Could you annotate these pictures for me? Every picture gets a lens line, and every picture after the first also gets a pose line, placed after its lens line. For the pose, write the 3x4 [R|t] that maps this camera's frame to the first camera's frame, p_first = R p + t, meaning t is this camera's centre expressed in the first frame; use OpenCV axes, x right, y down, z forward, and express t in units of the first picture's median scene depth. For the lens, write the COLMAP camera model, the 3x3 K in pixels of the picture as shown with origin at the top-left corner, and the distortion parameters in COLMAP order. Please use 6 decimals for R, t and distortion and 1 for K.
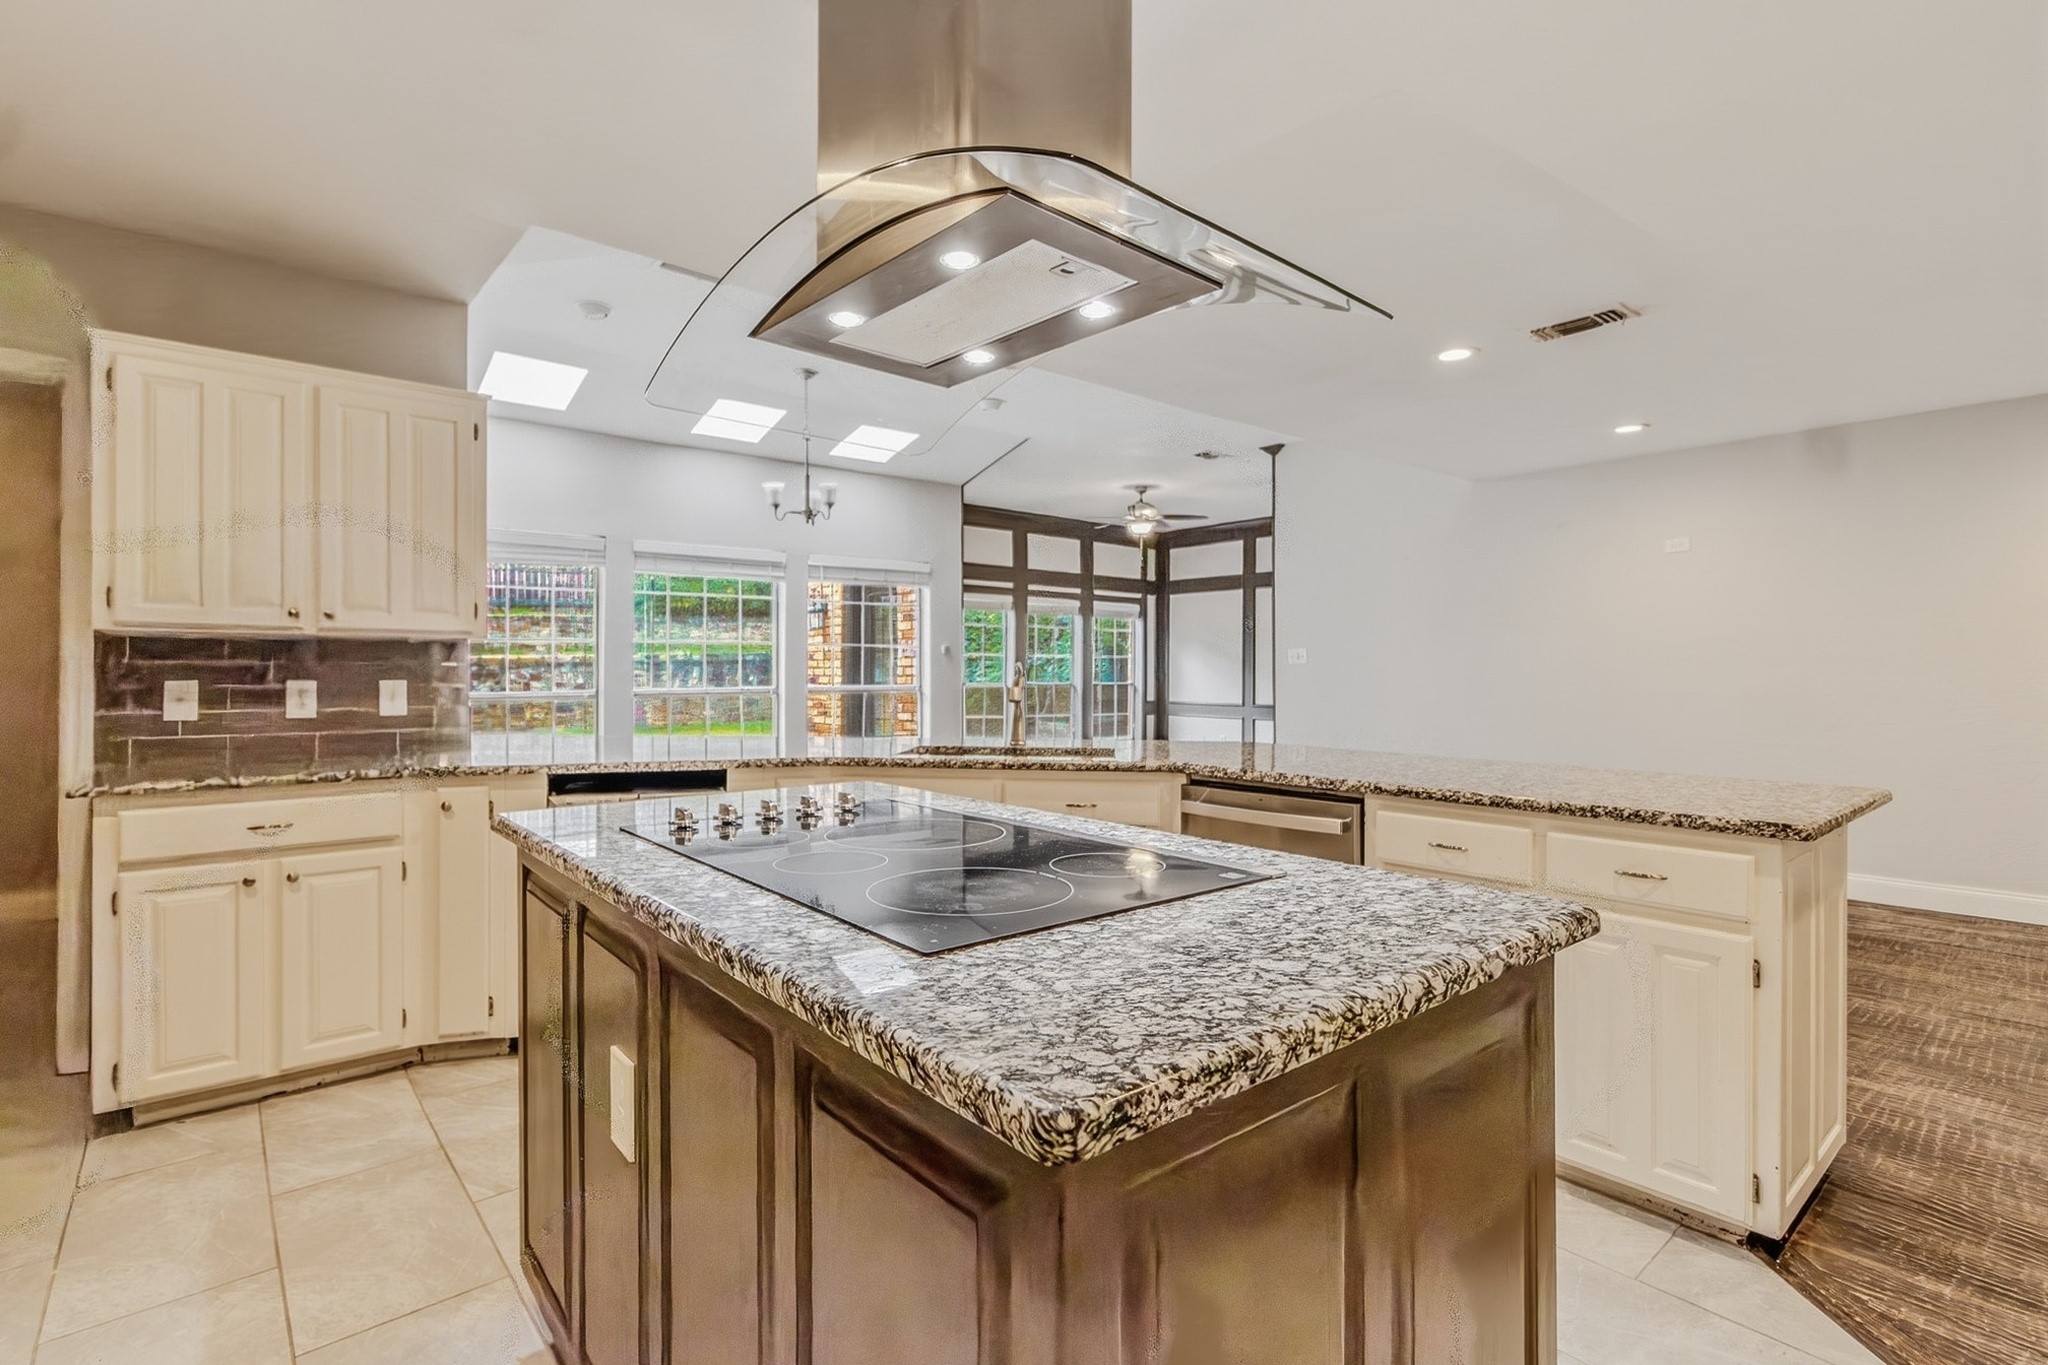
lens RADIAL K [[967.3, 0, 1022.7], [0, 967.3, 677.9], [0, 0, 1]] dist [0.003232, 0.000048]
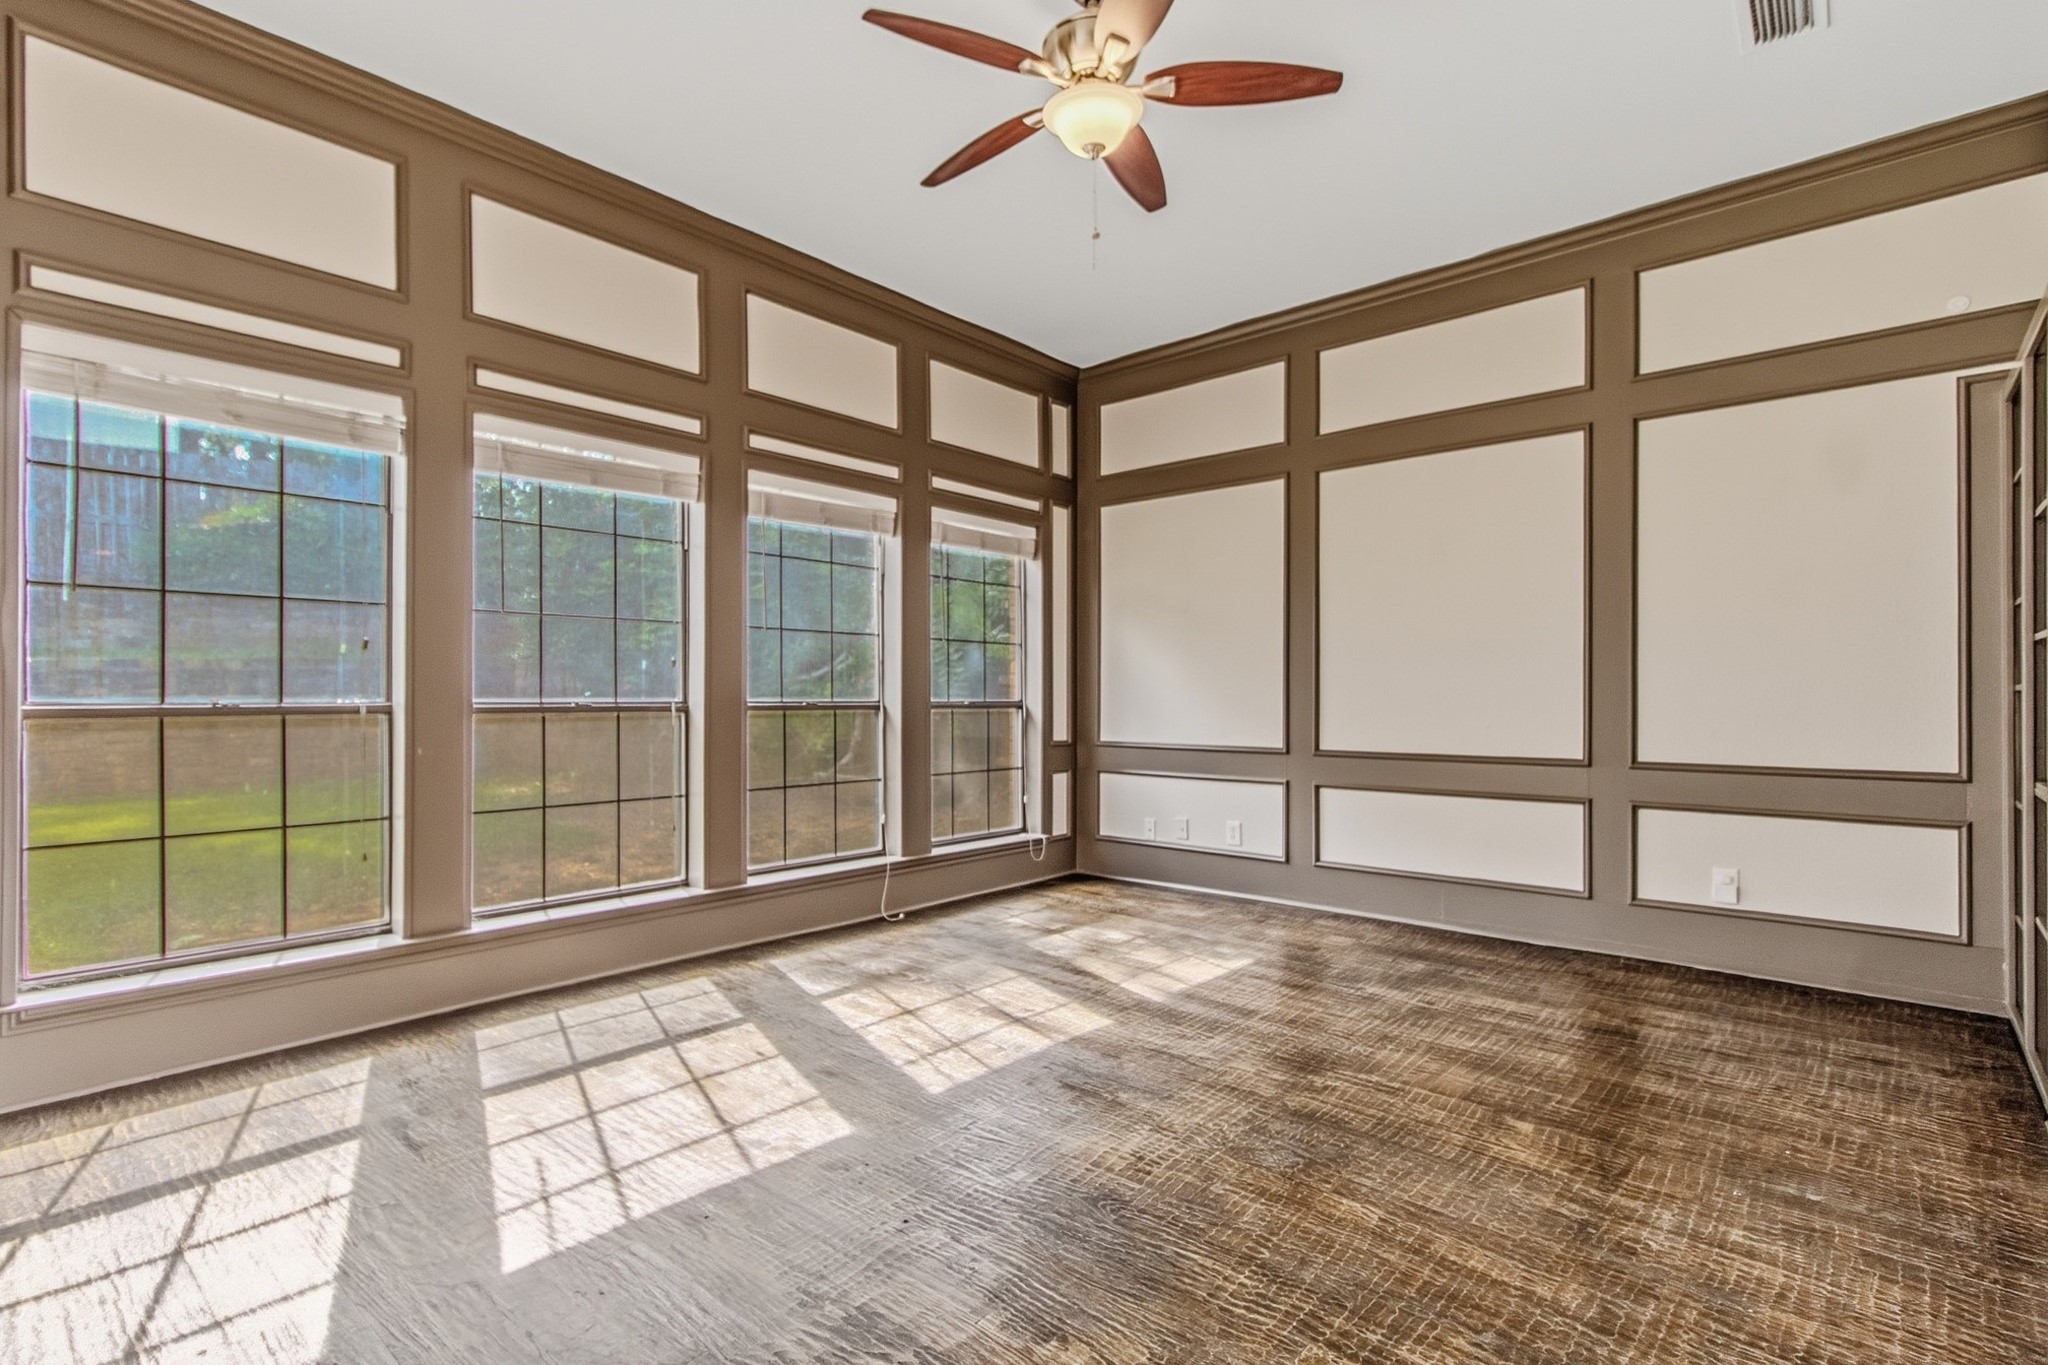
lens RADIAL K [[967.3, 0, 1016.8], [0, 967.3, 686.3], [0, 0, 1]] dist [0.003232, 0.000048]
pose [[0.989434, -0.001848, 0.144970, 0.047324], [0.002397, 0.999991, -0.003608, 0.000139], [-0.144962, 0.003917, 0.989429, 0.561663]]
